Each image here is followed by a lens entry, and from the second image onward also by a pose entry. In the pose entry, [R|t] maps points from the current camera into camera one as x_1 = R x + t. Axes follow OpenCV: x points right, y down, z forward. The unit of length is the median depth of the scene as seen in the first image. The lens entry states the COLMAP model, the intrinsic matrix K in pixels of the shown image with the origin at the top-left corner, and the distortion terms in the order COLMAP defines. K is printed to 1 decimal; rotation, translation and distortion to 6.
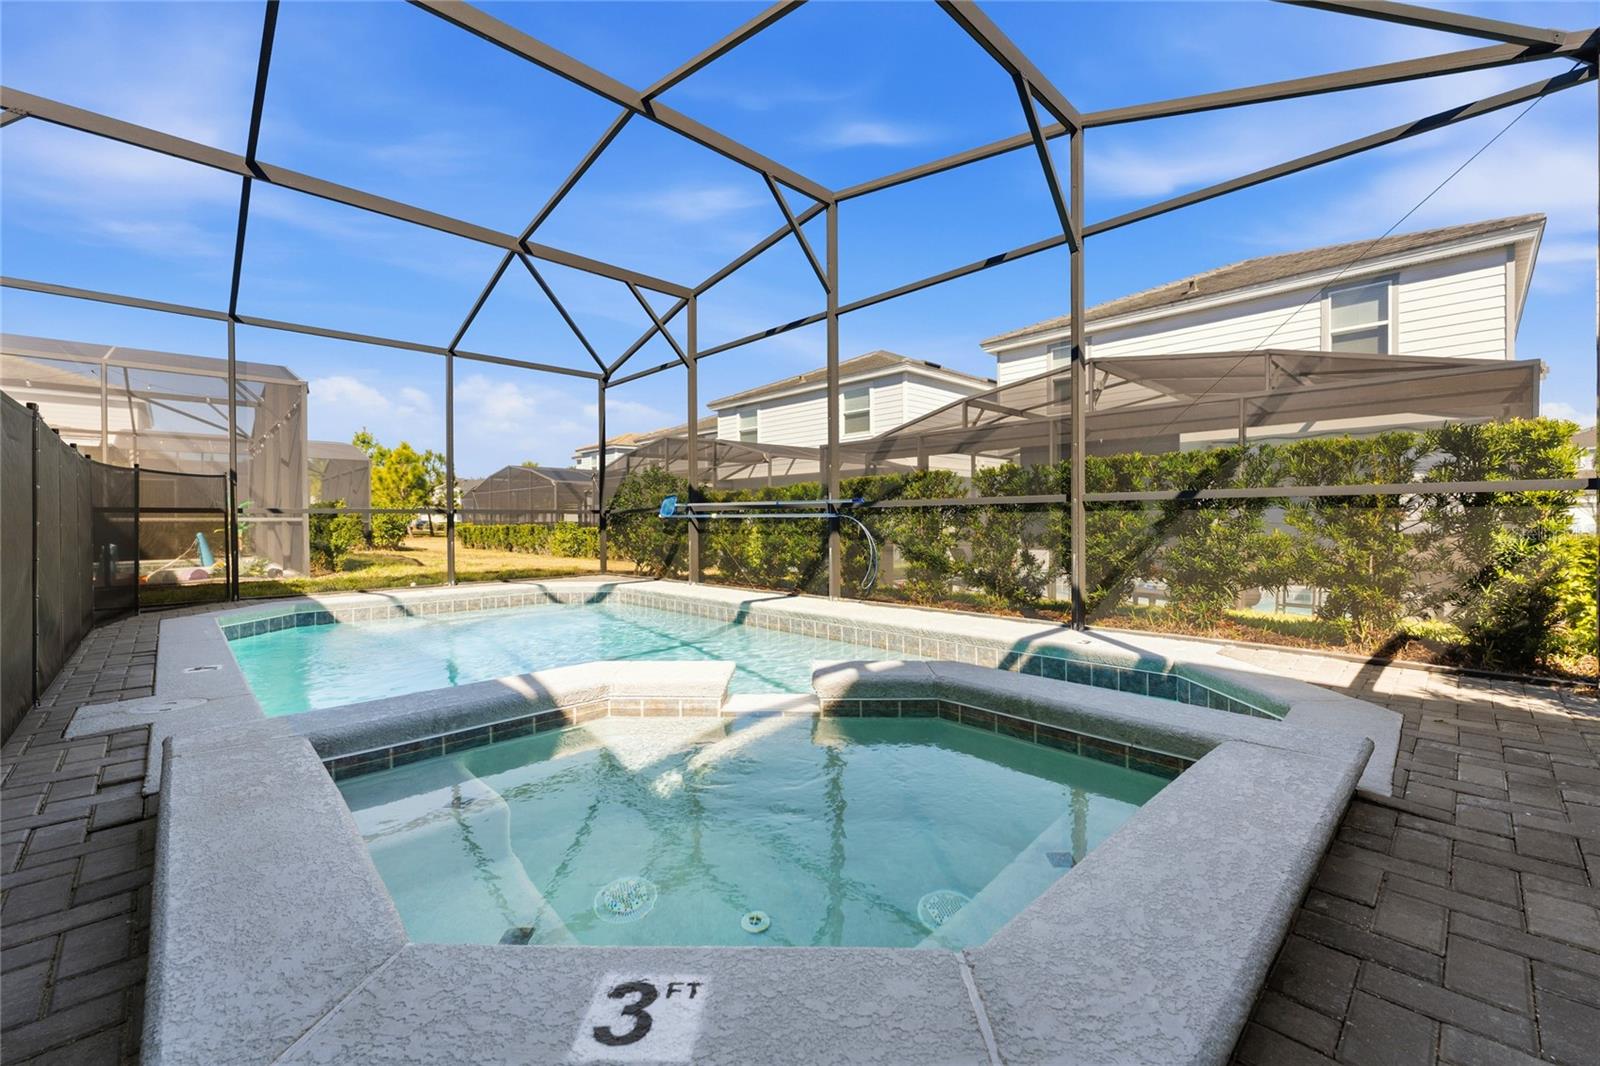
lens RADIAL K [[645.5, 0, 808.2], [0, 645.5, 526.2], [0, 0, 1]] dist [-0.003815, -0.000417]
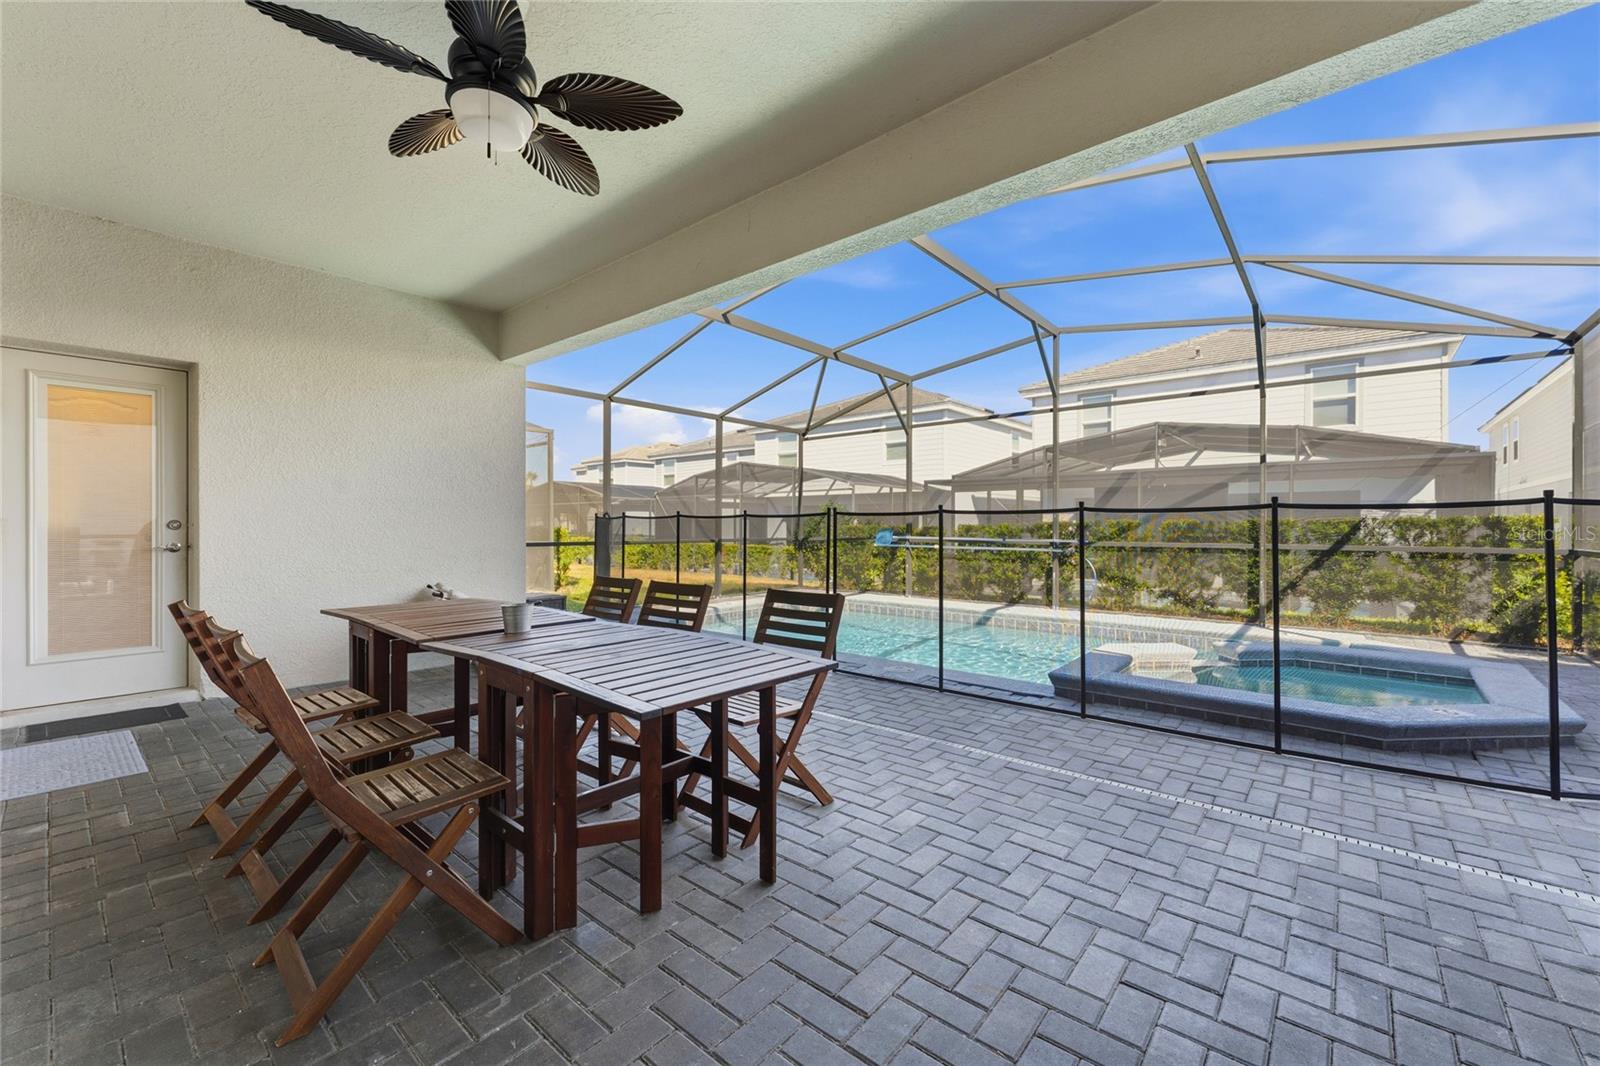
lens RADIAL K [[645.5, 0, 790.9], [0, 645.5, 530.9], [0, 0, 1]] dist [-0.003815, -0.000417]
pose [[0.996099, 0.008104, 0.087867, -0.984759], [-0.007918, 0.999966, -0.002465, -0.075449], [-0.087884, 0.001759, 0.996129, -0.562949]]
